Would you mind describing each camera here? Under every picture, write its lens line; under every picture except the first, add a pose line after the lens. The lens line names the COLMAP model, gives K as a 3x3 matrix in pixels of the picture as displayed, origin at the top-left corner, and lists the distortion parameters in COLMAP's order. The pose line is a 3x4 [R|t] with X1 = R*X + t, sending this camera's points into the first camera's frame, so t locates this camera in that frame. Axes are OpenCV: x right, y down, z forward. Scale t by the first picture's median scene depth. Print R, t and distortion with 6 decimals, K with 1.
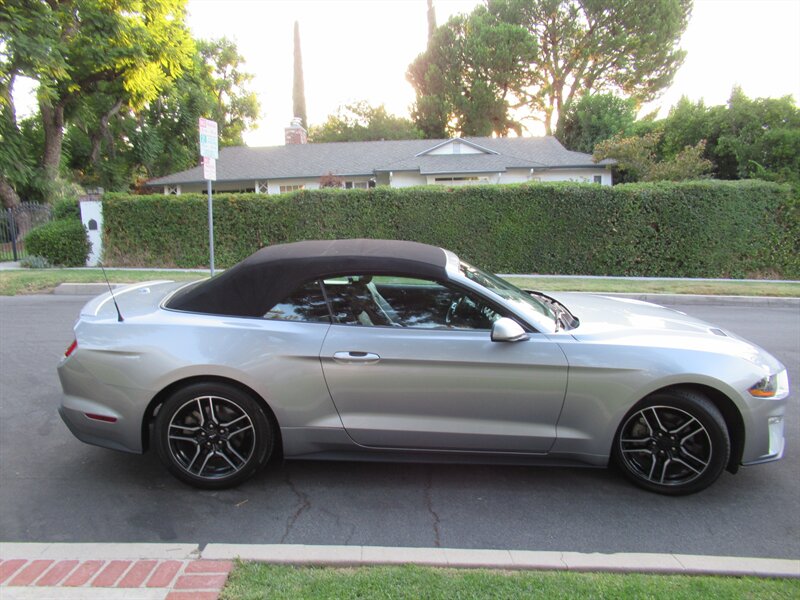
lens RADIAL K [[608.9, 0, 403.7], [0, 608.9, 300.1], [0, 0, 1]] dist [-0.017584, 0.025387]
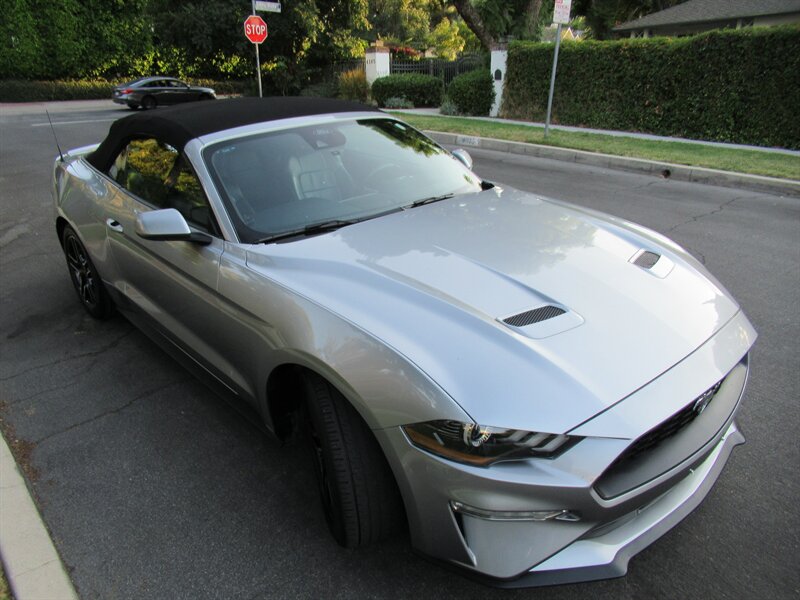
lens RADIAL K [[608.9, 0, 400.5], [0, 608.9, 305.9], [0, 0, 1]] dist [-0.017584, 0.025387]
pose [[0.668264, 0.278017, -0.690022, 0.202307], [-0.106470, 0.953737, 0.281157, -0.022690], [0.736266, -0.114421, 0.666948, 0.149876]]
